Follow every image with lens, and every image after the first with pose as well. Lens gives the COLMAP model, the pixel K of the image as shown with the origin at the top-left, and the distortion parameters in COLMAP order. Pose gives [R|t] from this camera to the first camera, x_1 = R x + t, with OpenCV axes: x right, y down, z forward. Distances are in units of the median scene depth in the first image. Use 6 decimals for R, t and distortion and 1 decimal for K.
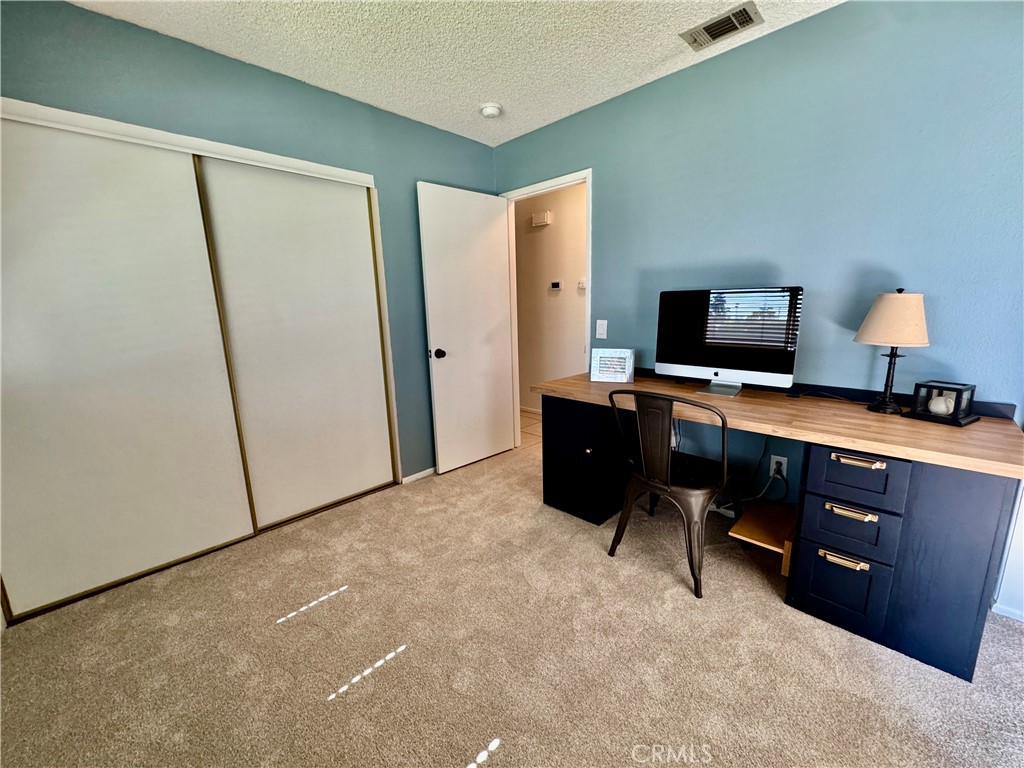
lens RADIAL K [[409.8, 0, 512.0], [0, 409.8, 384.0], [0, 0, 1]] dist [-0.002807, -0.000157]
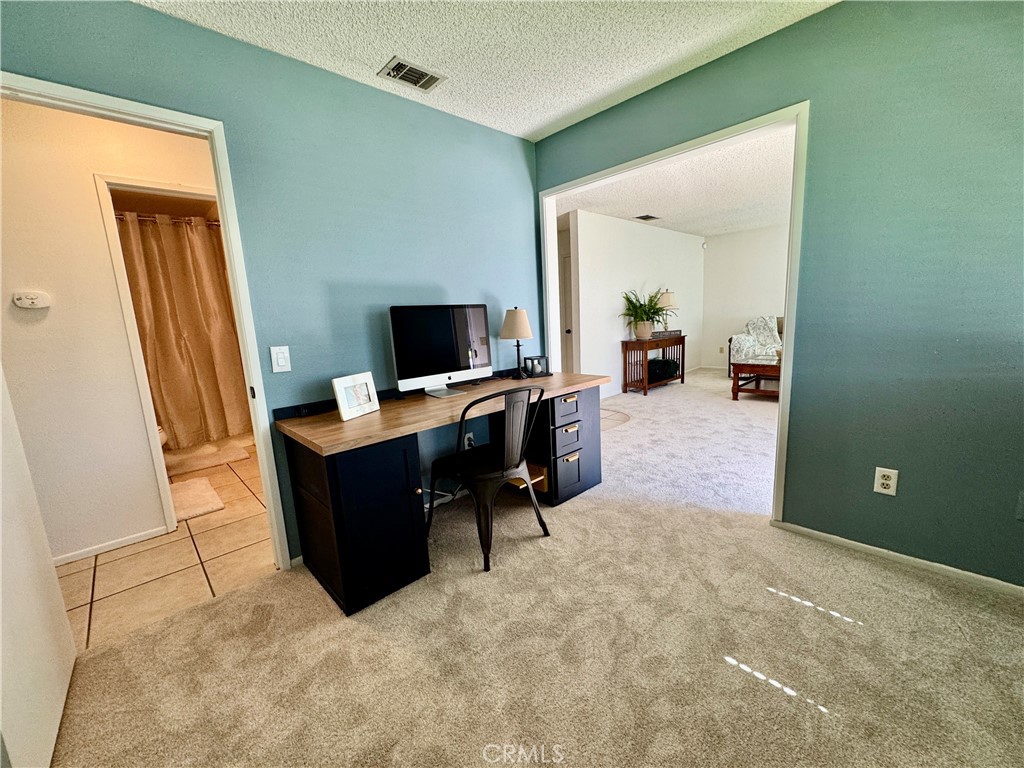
lens RADIAL K [[409.8, 0, 512.0], [0, 409.8, 384.0], [0, 0, 1]] dist [-0.002807, -0.000157]
pose [[0.034199, -0.137941, 0.989850, -0.608821], [0.243469, 0.961740, 0.125612, -0.104909], [-0.969305, 0.236702, 0.066475, 0.721225]]
